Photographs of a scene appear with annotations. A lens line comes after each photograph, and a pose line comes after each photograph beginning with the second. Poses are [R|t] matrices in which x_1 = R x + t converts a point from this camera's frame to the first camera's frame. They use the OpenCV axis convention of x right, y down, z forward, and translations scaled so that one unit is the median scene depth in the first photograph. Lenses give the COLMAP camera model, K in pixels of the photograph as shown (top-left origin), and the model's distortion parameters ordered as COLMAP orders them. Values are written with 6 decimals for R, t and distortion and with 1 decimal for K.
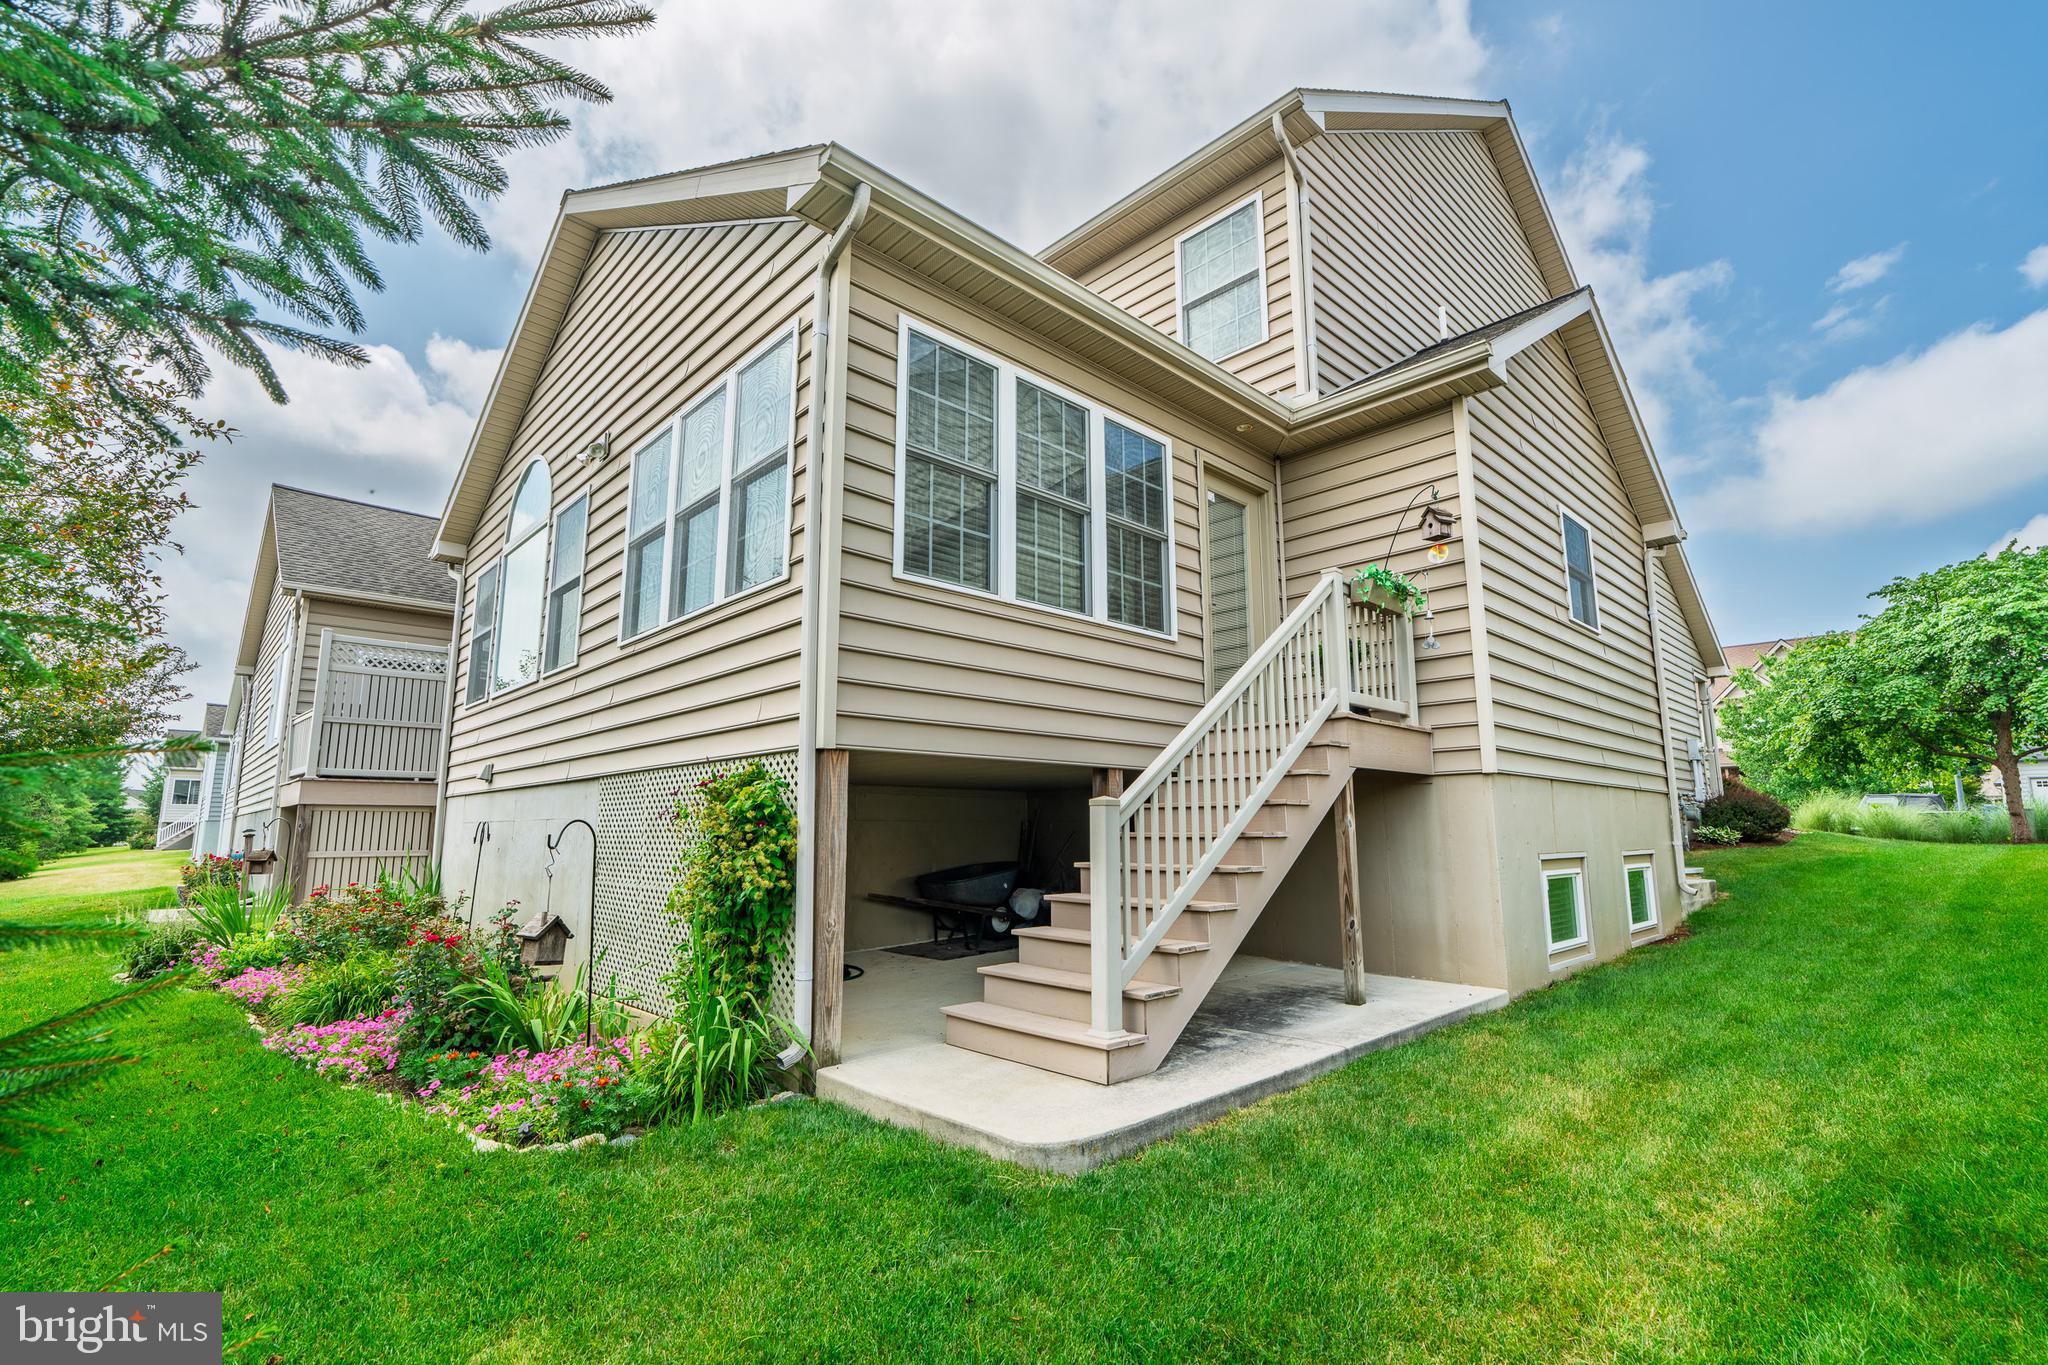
lens RADIAL K [[919.8, 0, 1026.8], [0, 919.8, 691.3], [0, 0, 1]] dist [0.000102, -0.000467]
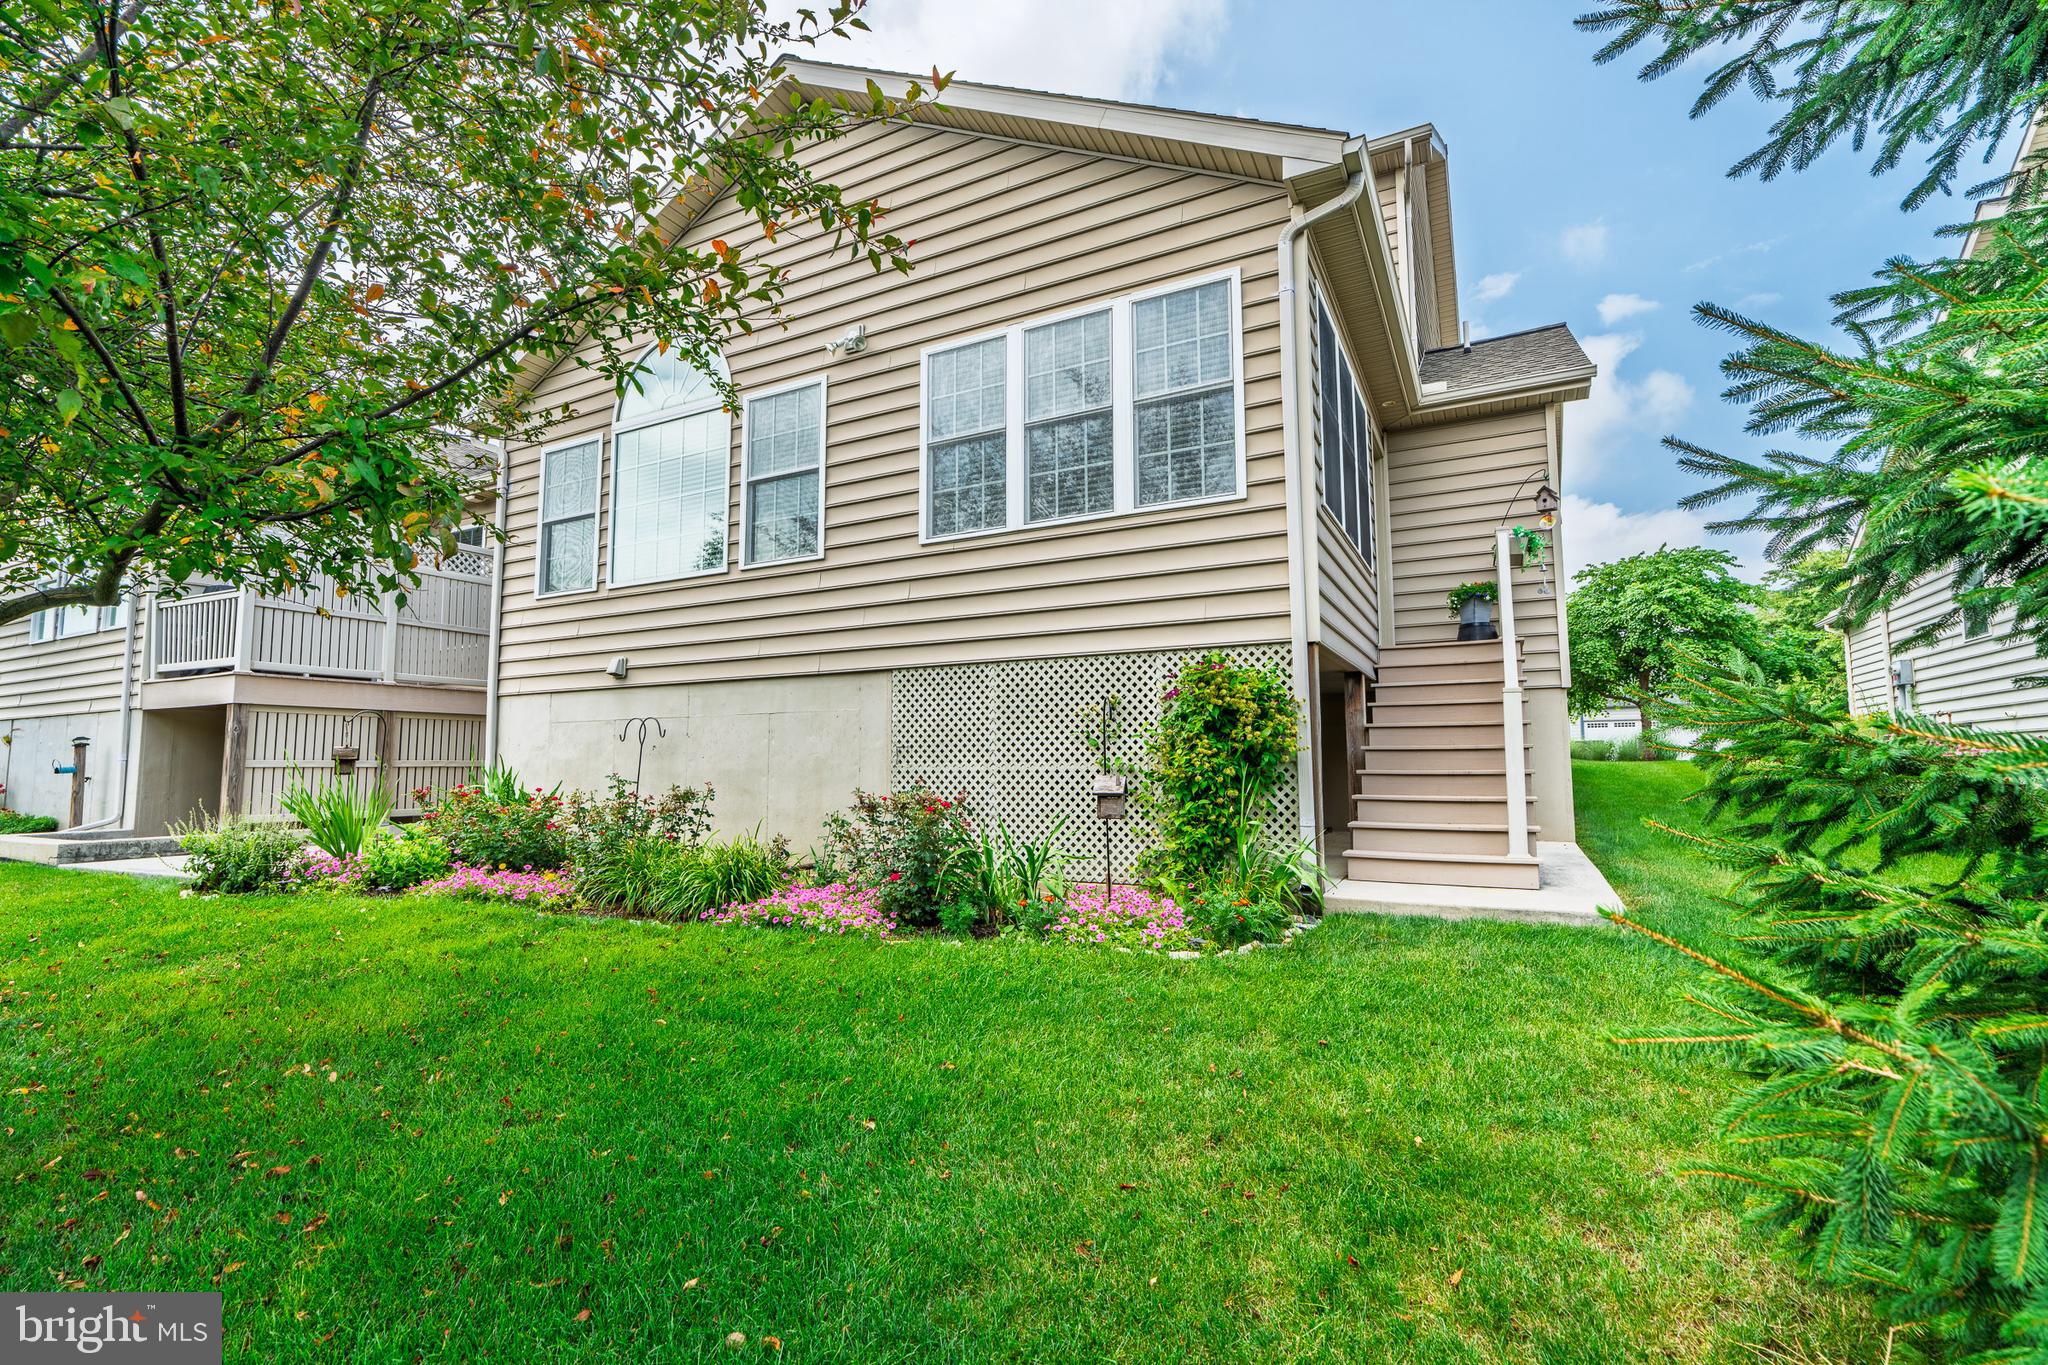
lens RADIAL K [[919.8, 0, 1028.9], [0, 919.8, 679.0], [0, 0, 1]] dist [0.000102, -0.000467]
pose [[0.948514, 0.030466, 0.315267, -0.487305], [-0.047458, 0.997797, 0.046361, 0.036997], [-0.313160, -0.058936, 0.947870, -0.018883]]
